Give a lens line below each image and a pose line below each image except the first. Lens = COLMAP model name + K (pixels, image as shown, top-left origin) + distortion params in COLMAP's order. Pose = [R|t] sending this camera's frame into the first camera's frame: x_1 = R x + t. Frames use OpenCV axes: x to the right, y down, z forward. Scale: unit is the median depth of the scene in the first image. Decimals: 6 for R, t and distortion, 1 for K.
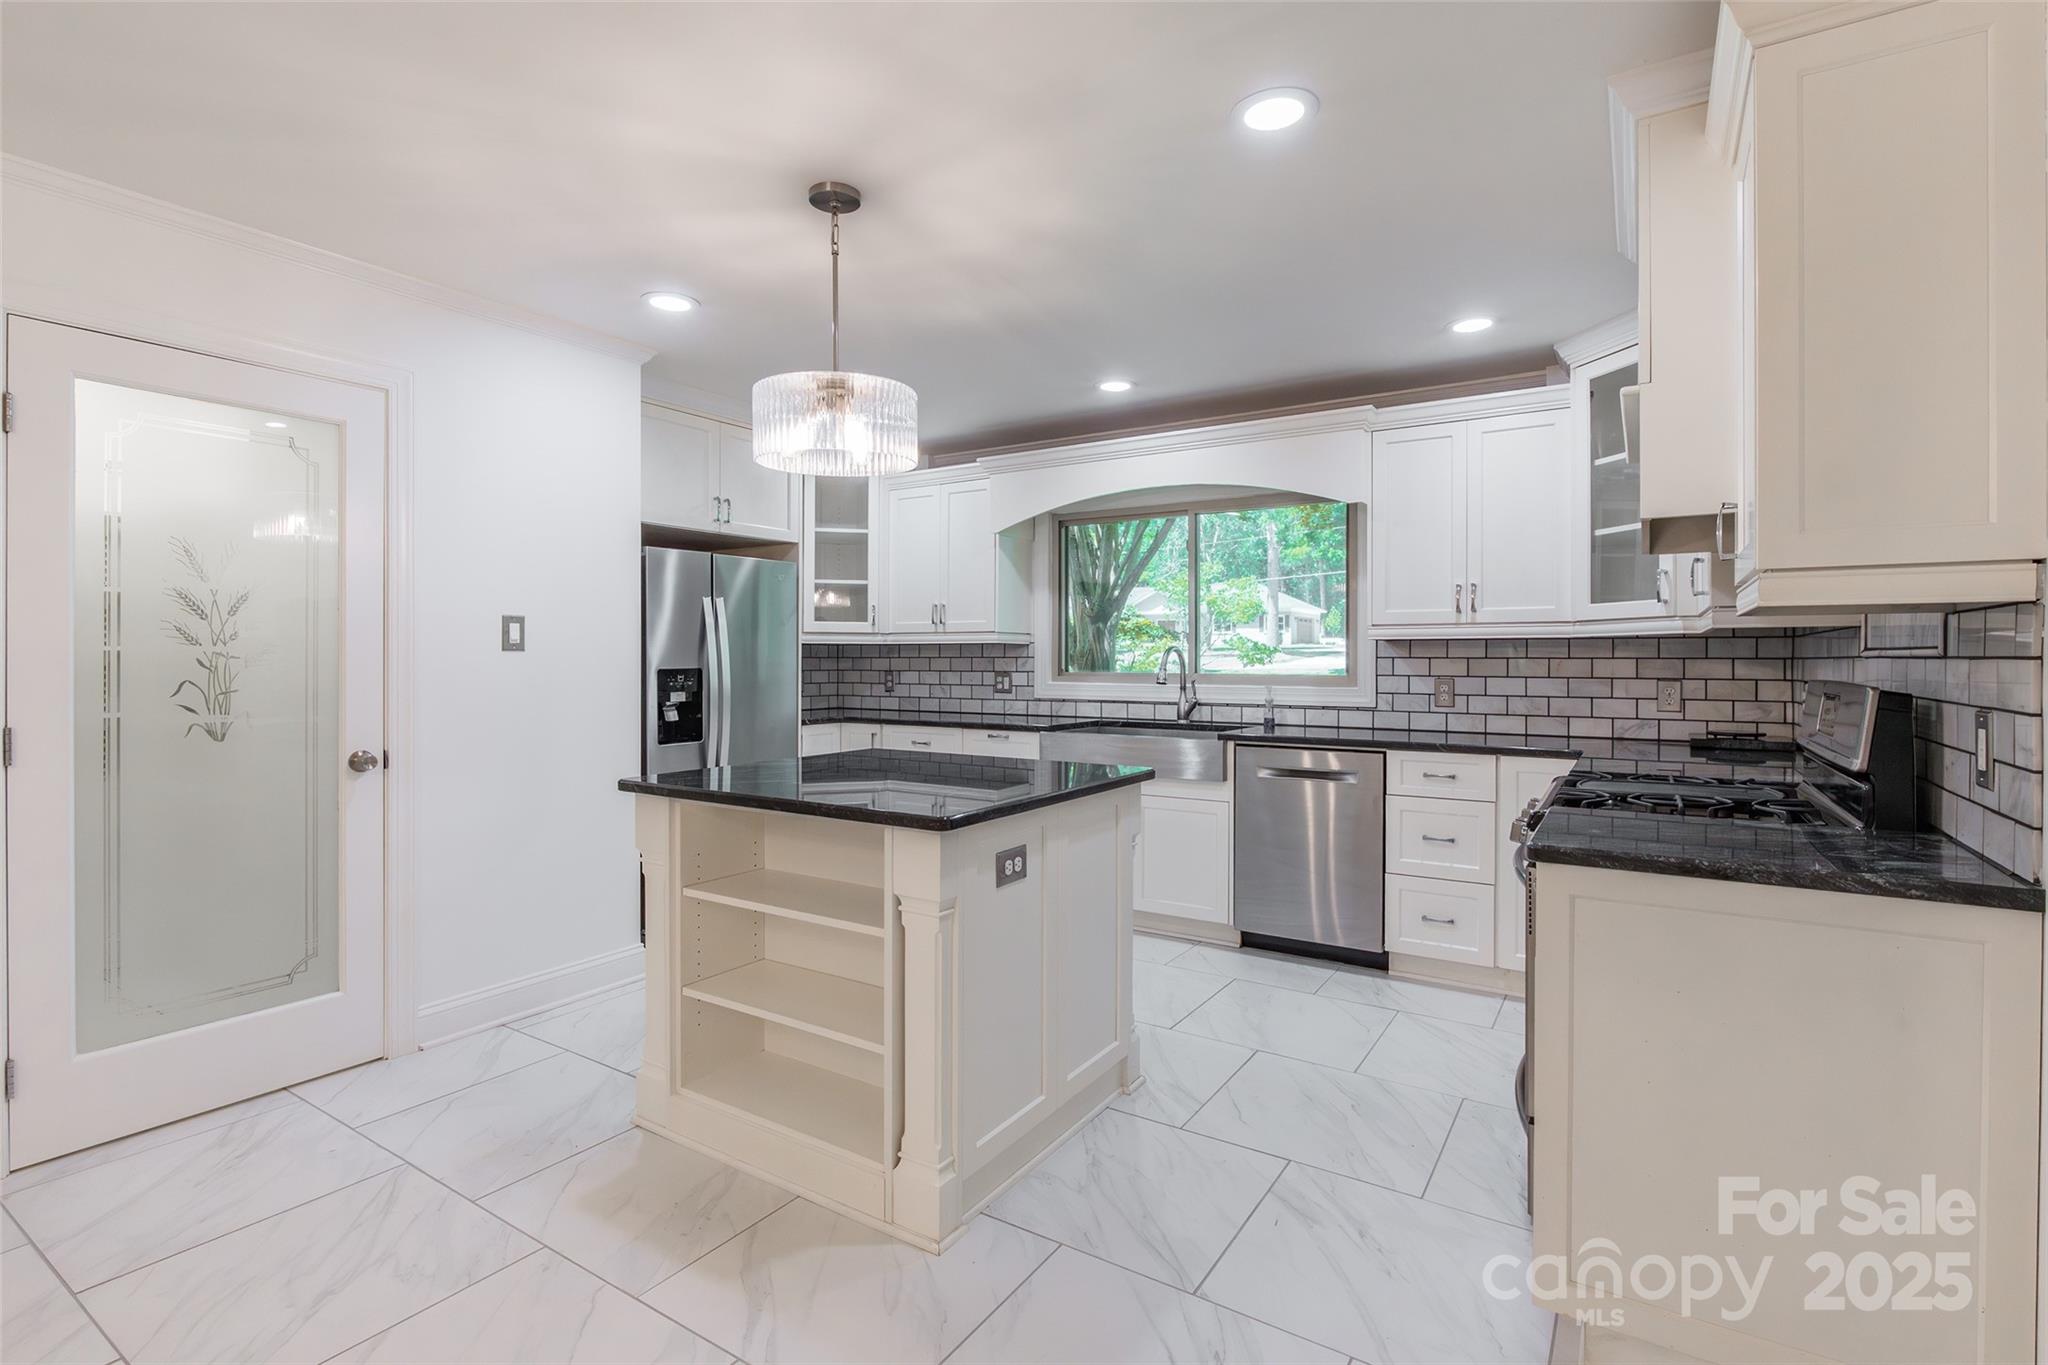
lens RADIAL K [[963.3, 0, 1007.1], [0, 963.3, 637.4], [0, 0, 1]] dist [-0.005014, -0.000734]
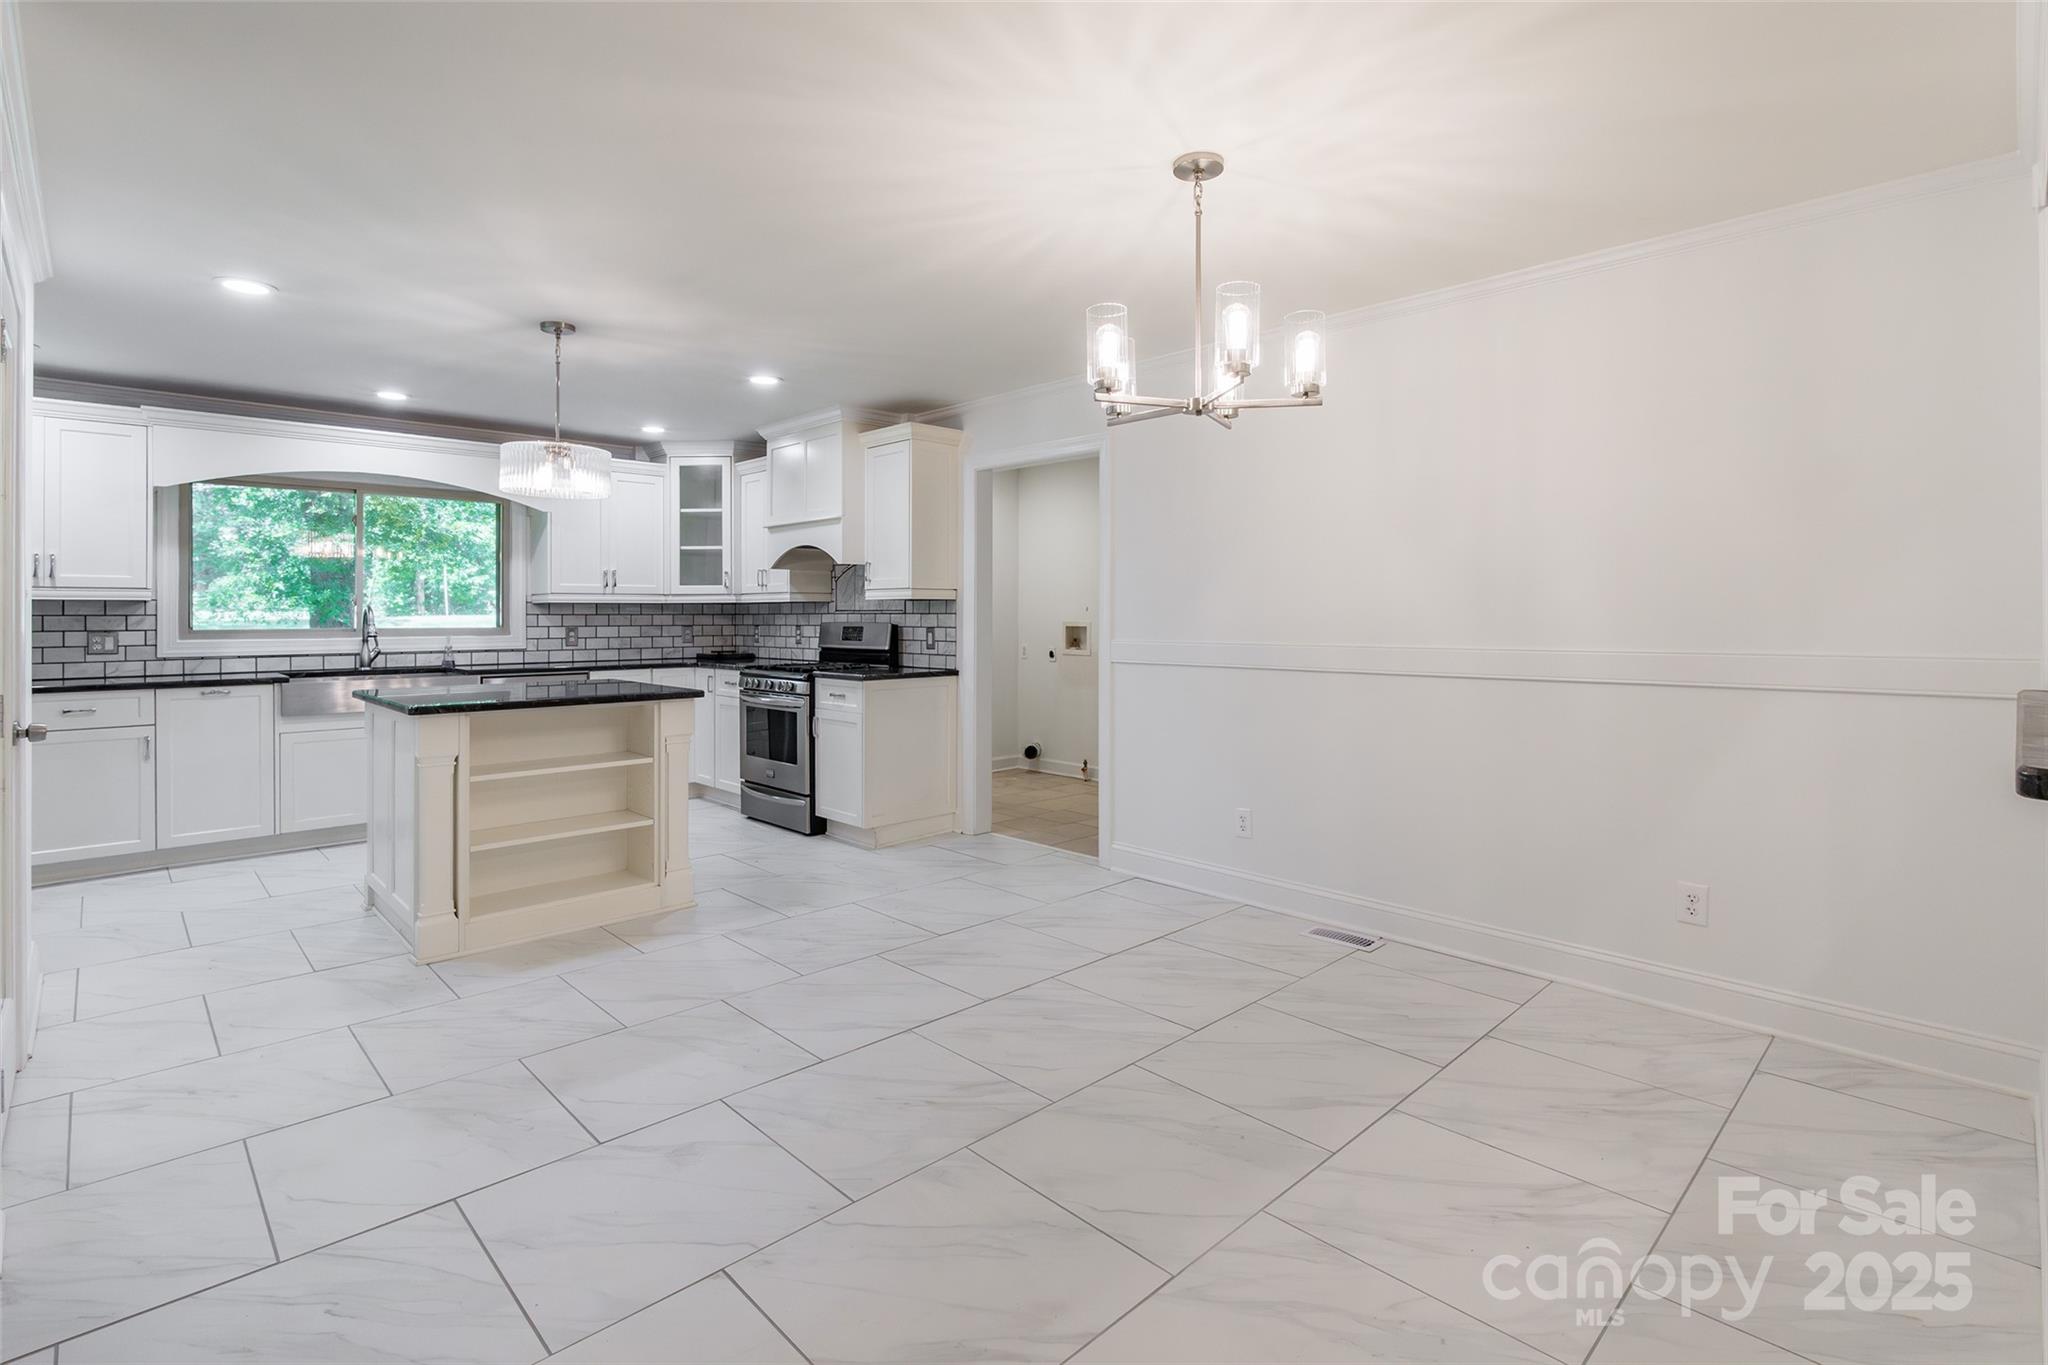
lens RADIAL K [[963.3, 0, 1007.1], [0, 963.3, 637.4], [0, 0, 1]] dist [-0.005014, -0.000734]
pose [[0.230058, -0.024293, 0.972874, -0.902977], [-0.018365, 0.999402, 0.029299, -0.000740], [-0.973004, -0.024607, 0.229474, -0.051207]]
